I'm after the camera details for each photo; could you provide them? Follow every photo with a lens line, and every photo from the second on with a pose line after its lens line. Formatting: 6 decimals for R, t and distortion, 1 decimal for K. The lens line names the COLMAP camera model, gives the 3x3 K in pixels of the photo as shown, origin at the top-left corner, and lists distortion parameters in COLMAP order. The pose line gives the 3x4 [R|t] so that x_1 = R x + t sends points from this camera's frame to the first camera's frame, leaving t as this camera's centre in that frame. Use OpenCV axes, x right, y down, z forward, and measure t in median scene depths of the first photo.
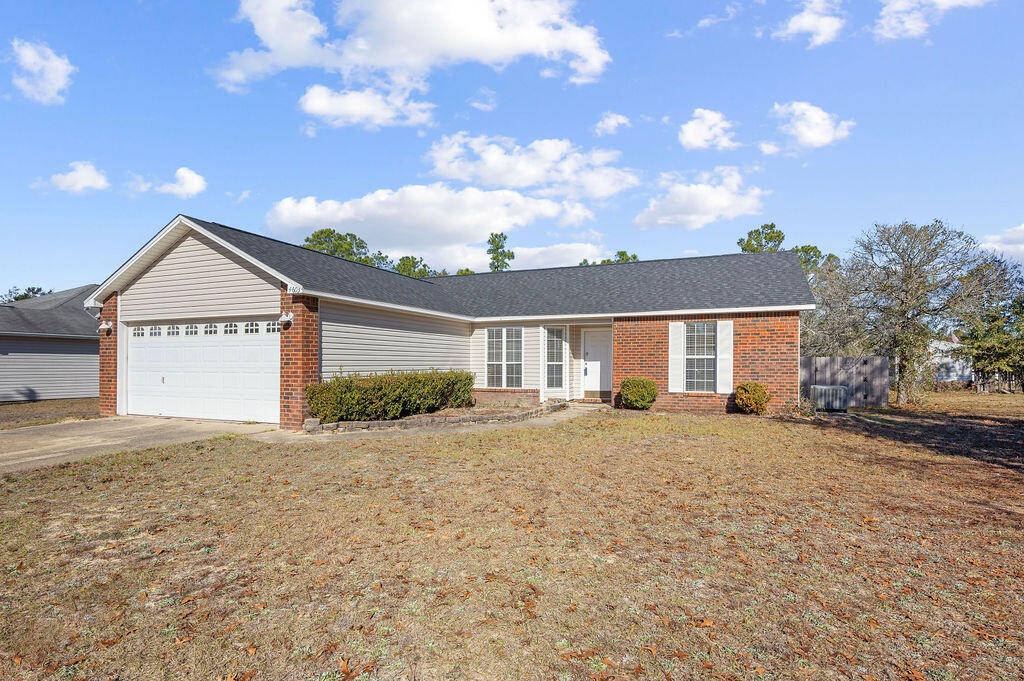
lens RADIAL K [[466.1, 0, 537.3], [0, 466.1, 365.9], [0, 0, 1]] dist [-0.001233, -0.000286]
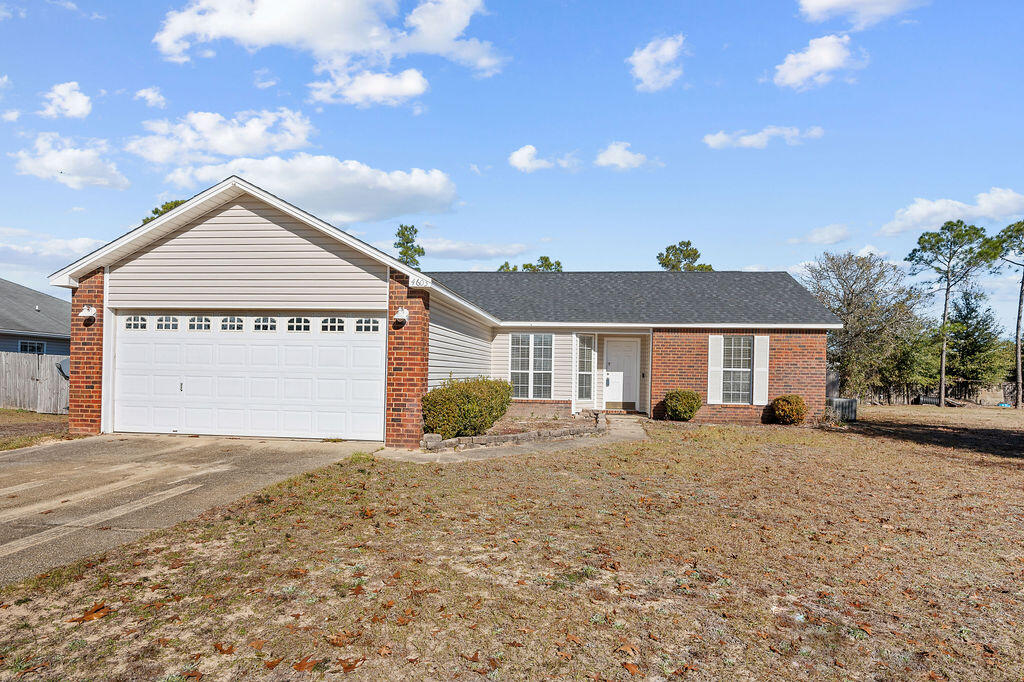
lens RADIAL K [[500.9, 0, 505.0], [0, 500.9, 372.6], [0, 0, 1]] dist [-0.000444, -0.000568]
pose [[0.967199, 0.017791, 0.253396, -0.426823], [-0.017035, 0.999841, -0.005177, 0.001823], [-0.253448, 0.000690, 0.967349, 0.054143]]
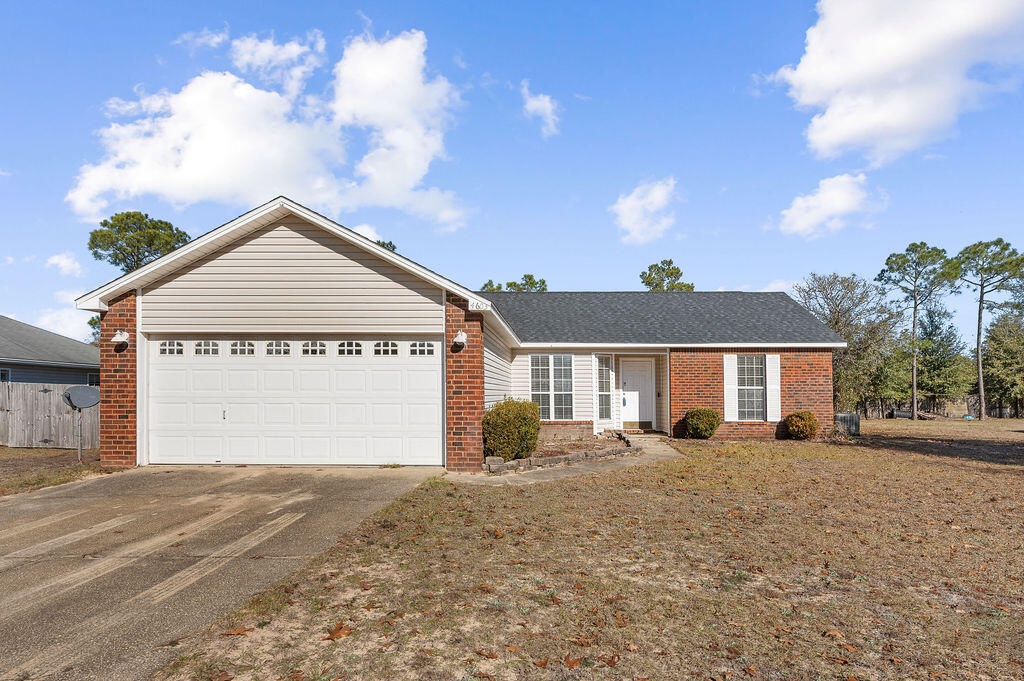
lens RADIAL K [[523.6, 0, 514.7], [0, 523.6, 383.3], [0, 0, 1]] dist [-0.000475, 0.000266]
pose [[0.940330, 0.008906, 0.340147, -0.561258], [-0.000159, 0.999669, -0.025733, 0.001796], [-0.340263, 0.024143, 0.940020, 0.056791]]
